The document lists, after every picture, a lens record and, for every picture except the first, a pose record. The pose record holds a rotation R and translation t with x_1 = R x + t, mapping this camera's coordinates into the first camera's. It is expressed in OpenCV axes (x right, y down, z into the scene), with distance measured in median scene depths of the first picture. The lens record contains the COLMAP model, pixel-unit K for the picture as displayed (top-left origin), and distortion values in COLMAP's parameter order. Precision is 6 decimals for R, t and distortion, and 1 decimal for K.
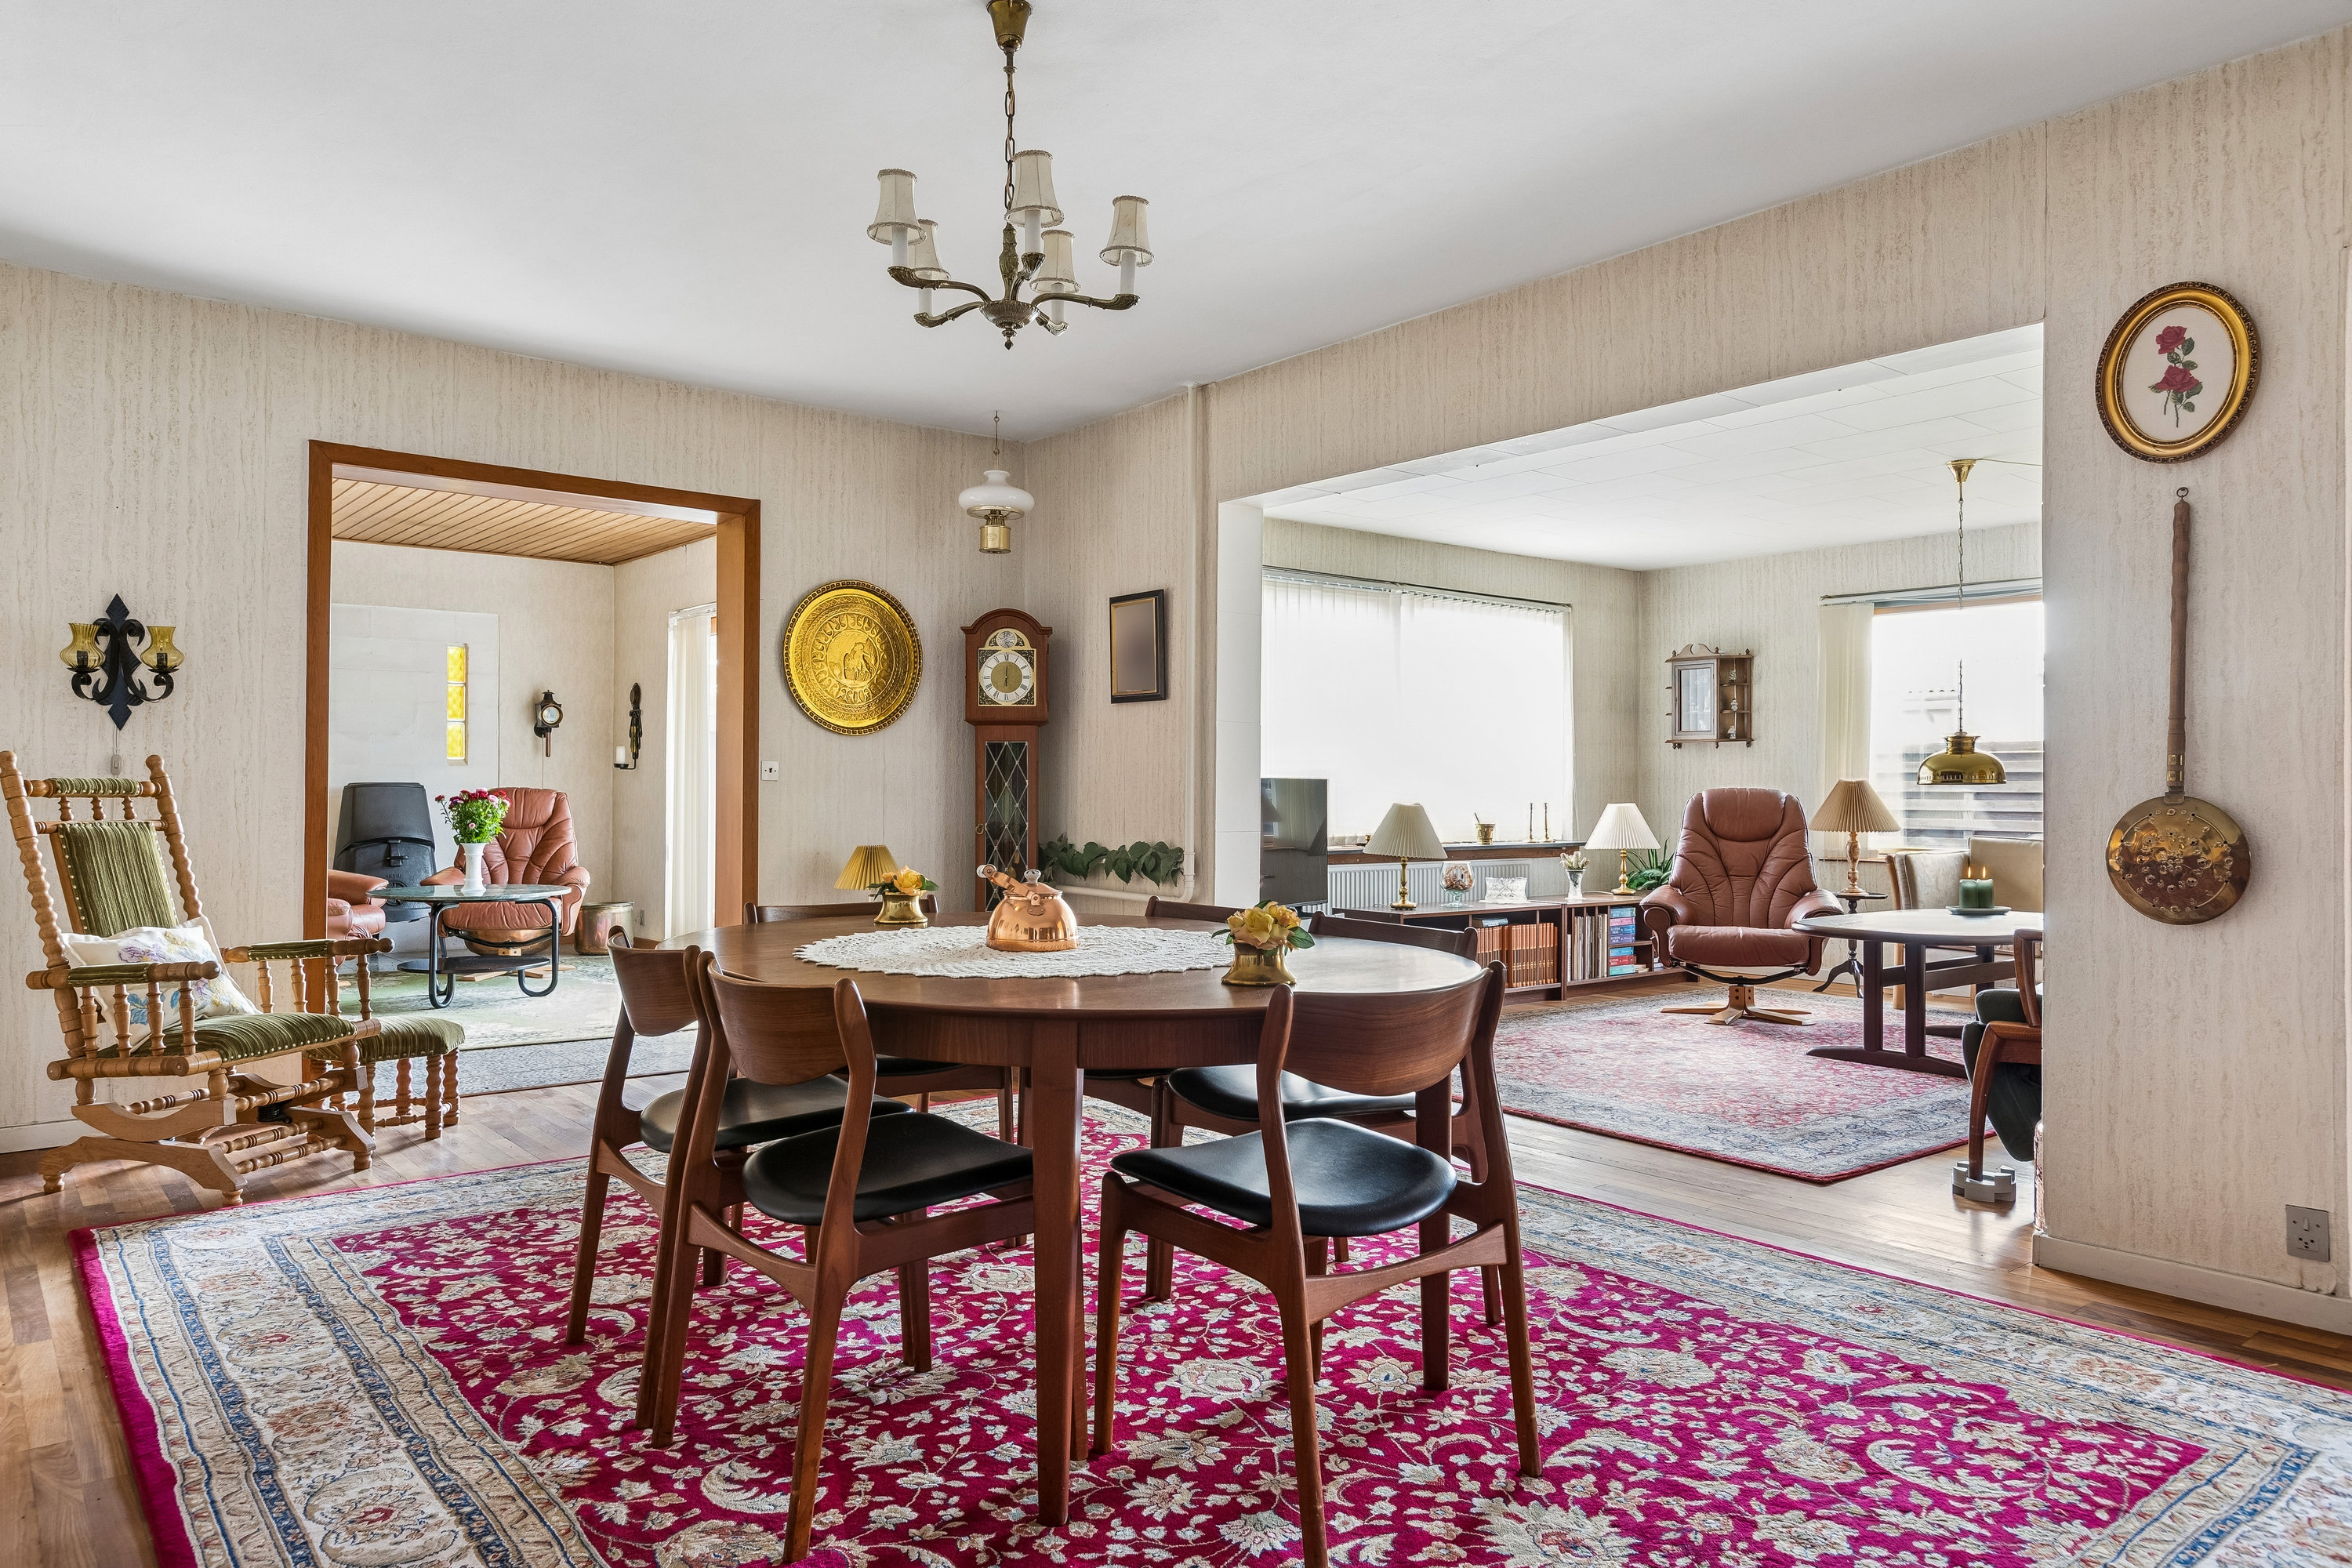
lens RADIAL K [[1553.9, 0, 1193.8], [0, 1553.9, 774.8], [0, 0, 1]] dist [0.000062, -0.003515]
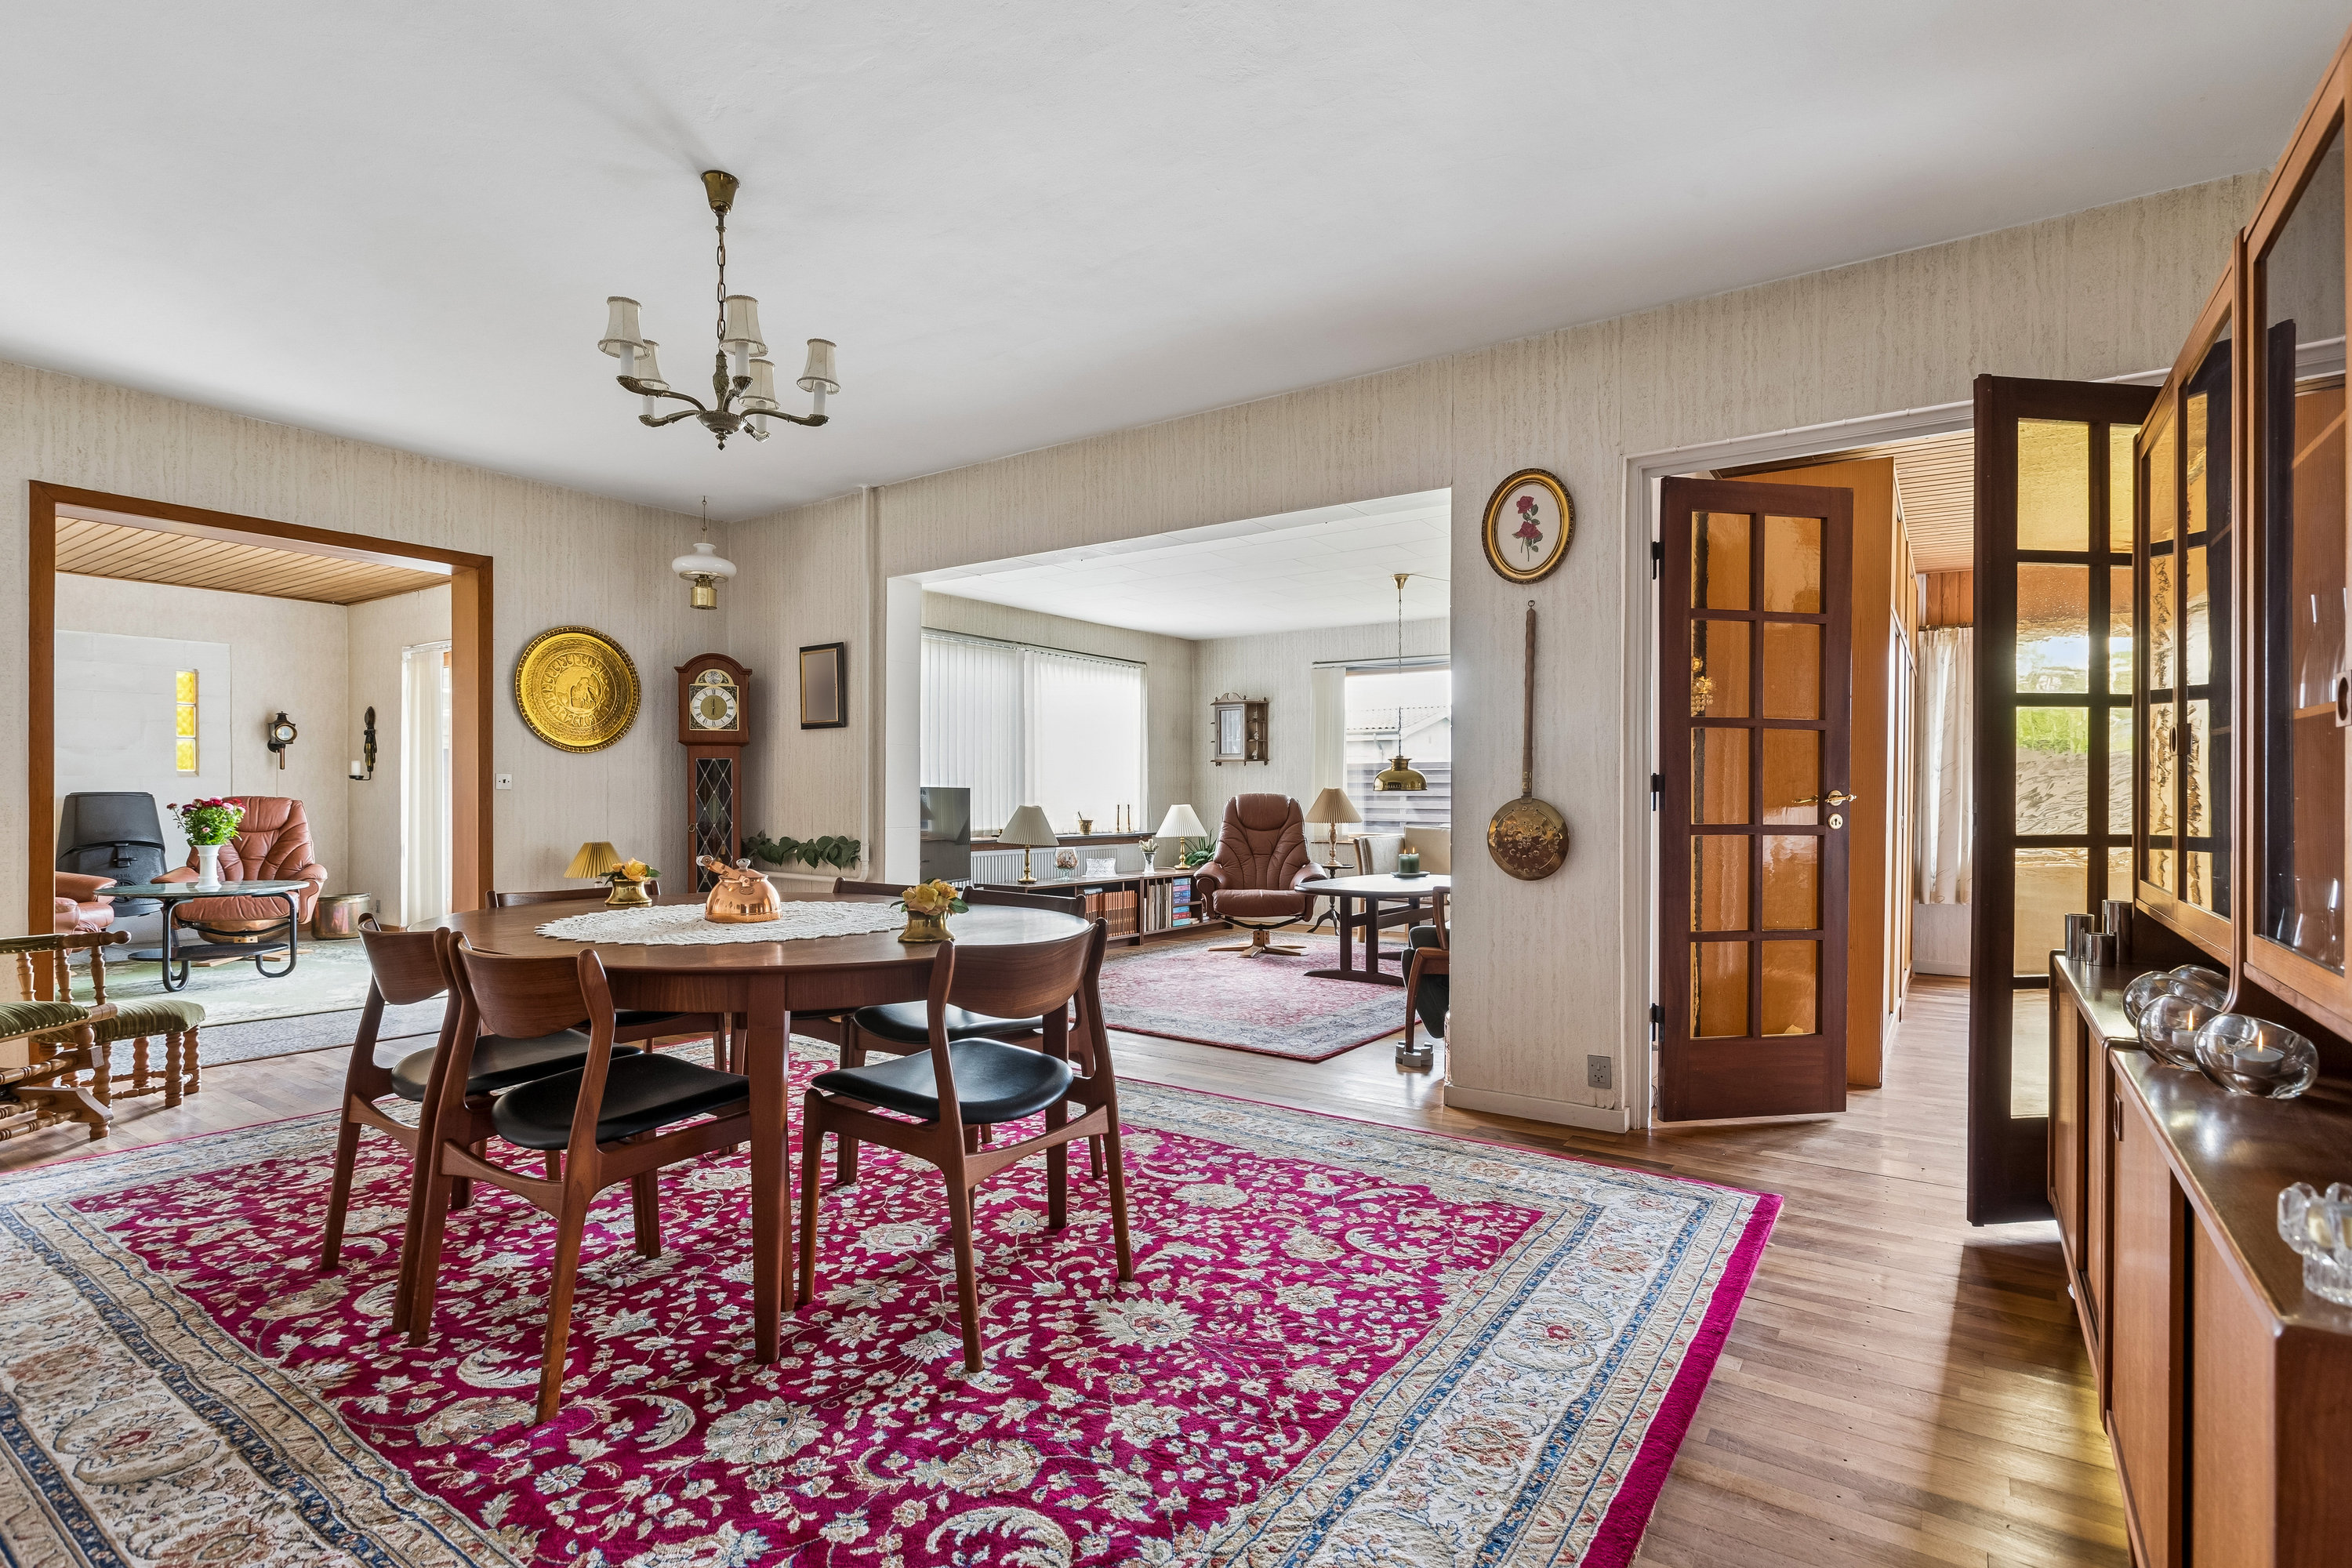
lens RADIAL K [[1144.2, 0, 1198.6], [0, 1144.2, 794.1], [0, 0, 1]] dist [-0.005428, 0.000131]
pose [[0.959268, -0.002916, 0.282482, -0.004952], [0.000516, 0.999963, 0.008571, -0.000058], [-0.282497, -0.008077, 0.959234, -0.004940]]
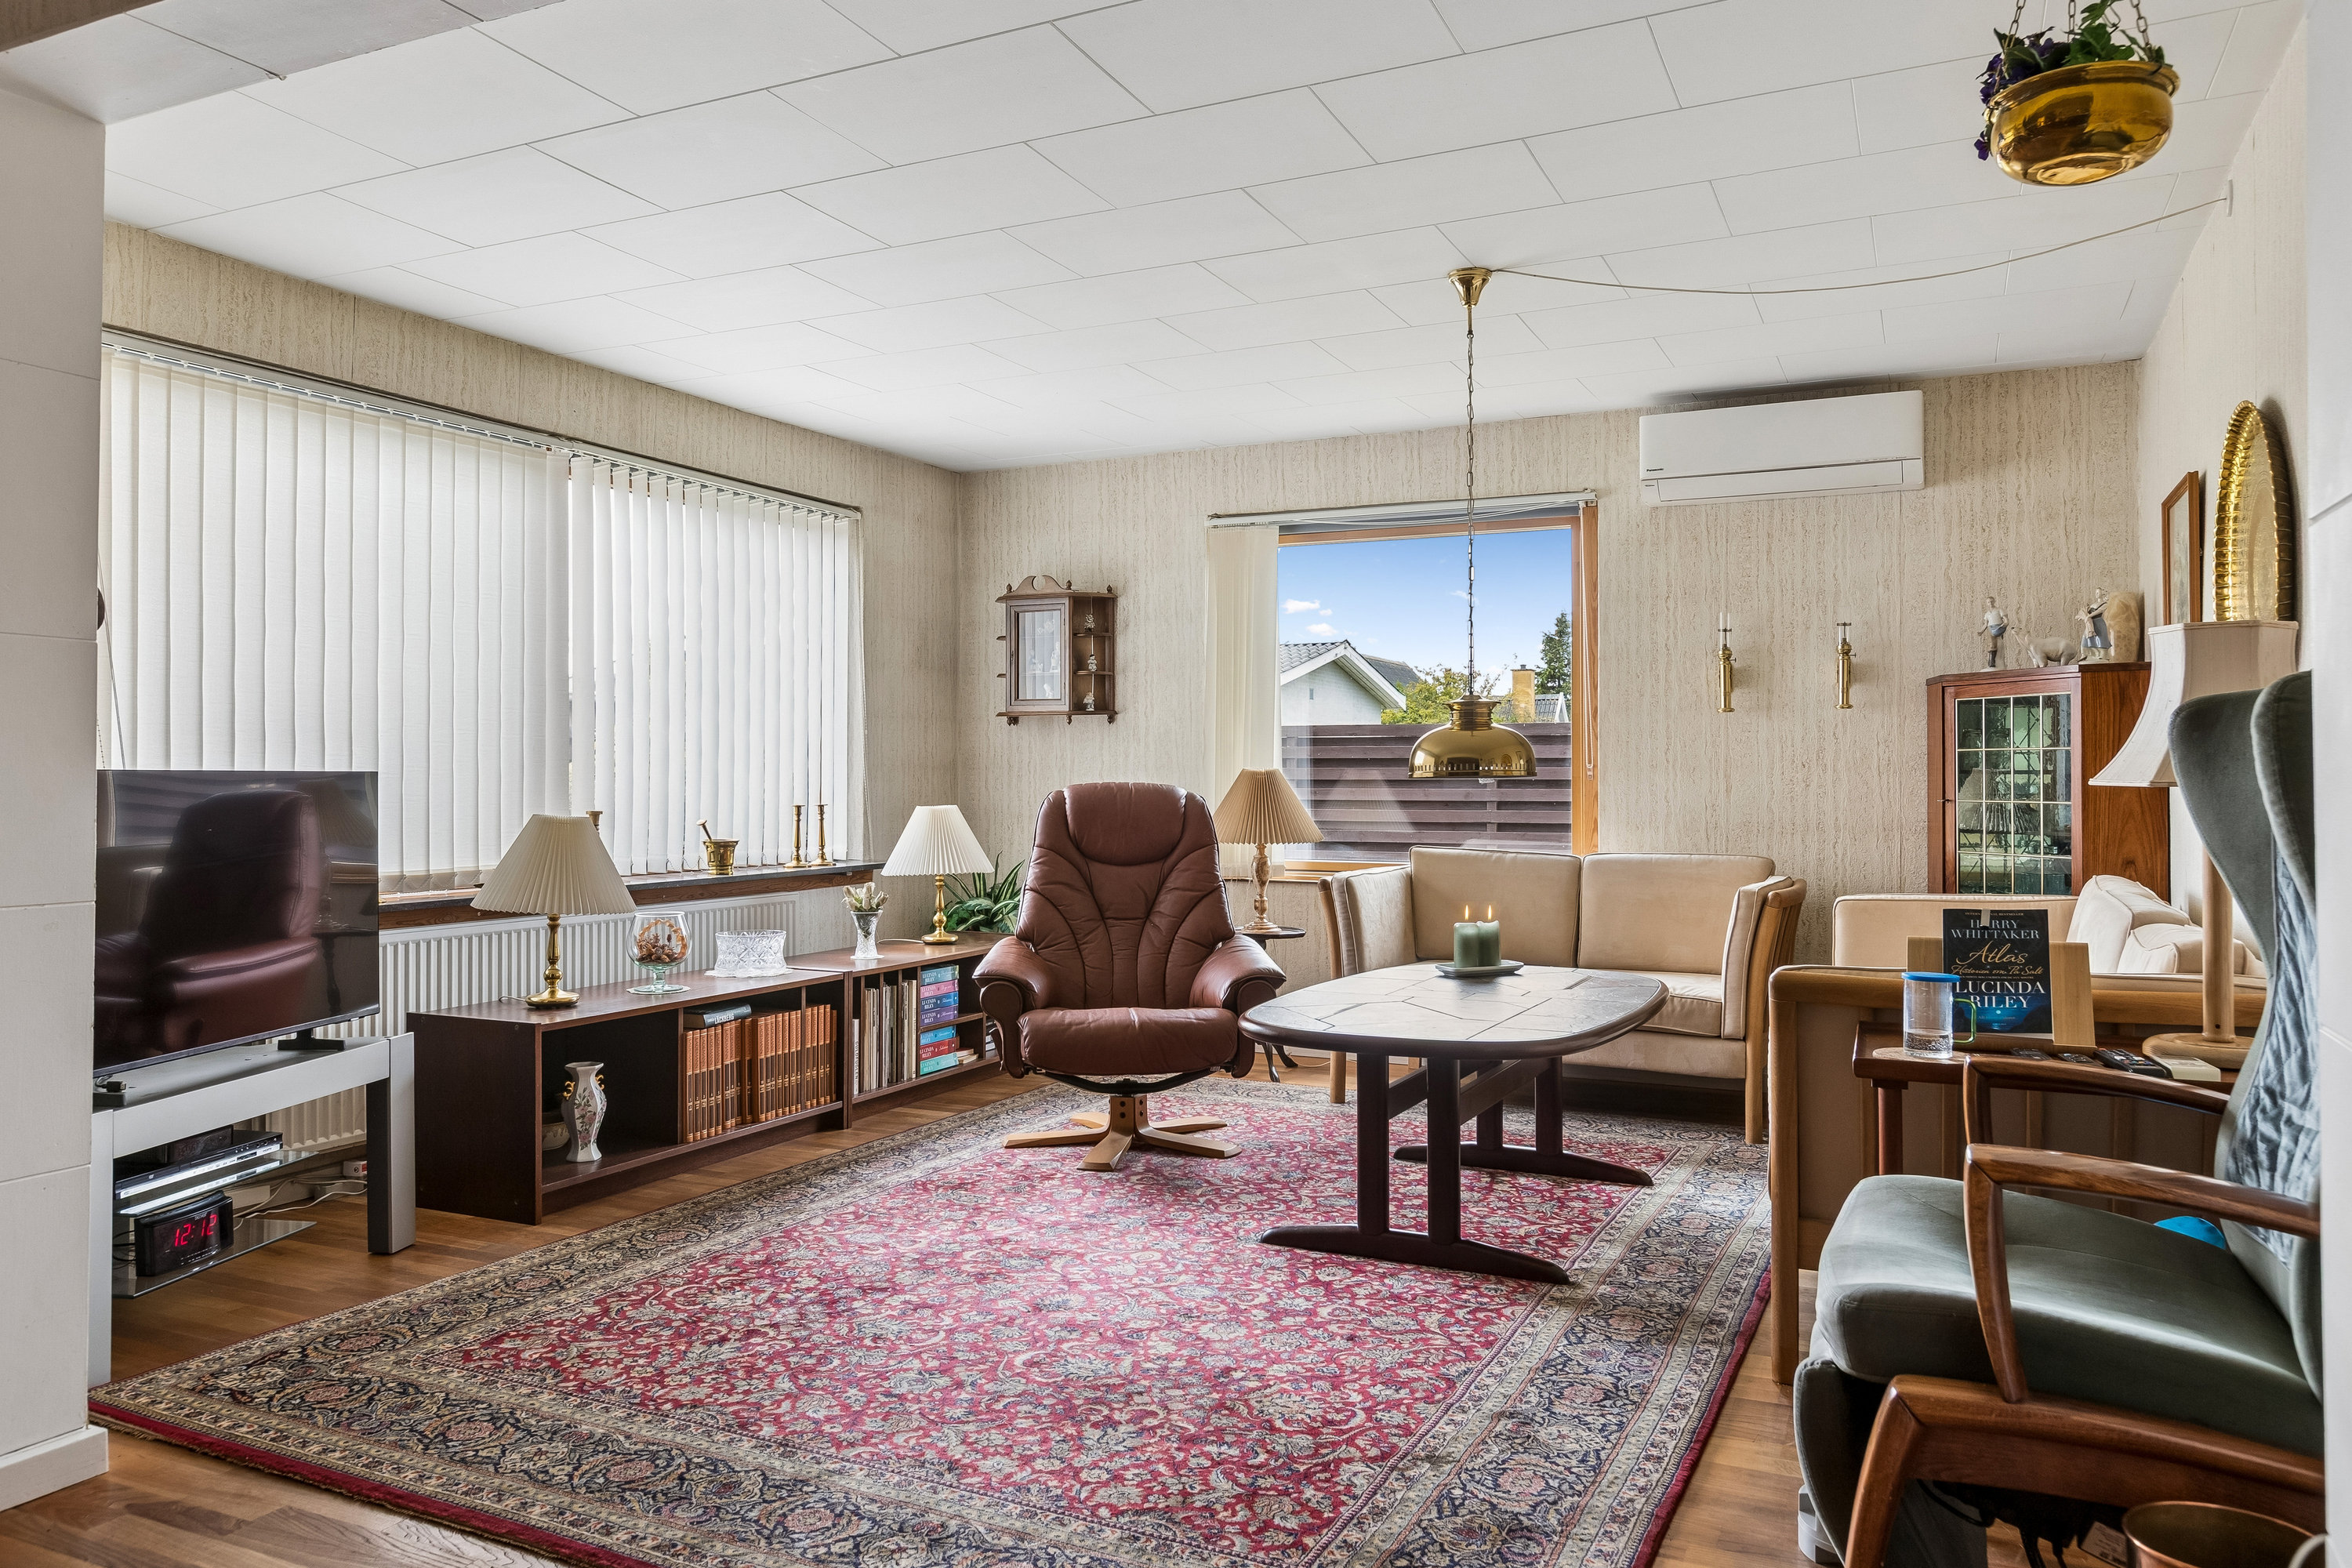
lens RADIAL K [[1516.4, 0, 1245.6], [0, 1516.4, 774.1], [0, 0, 1]] dist [0.005221, 0.000365]
pose [[0.885853, -0.001904, 0.463963, 0.132257], [-0.001734, 0.999971, 0.007415, 0.000327], [-0.463964, -0.007373, 0.885824, 0.526788]]
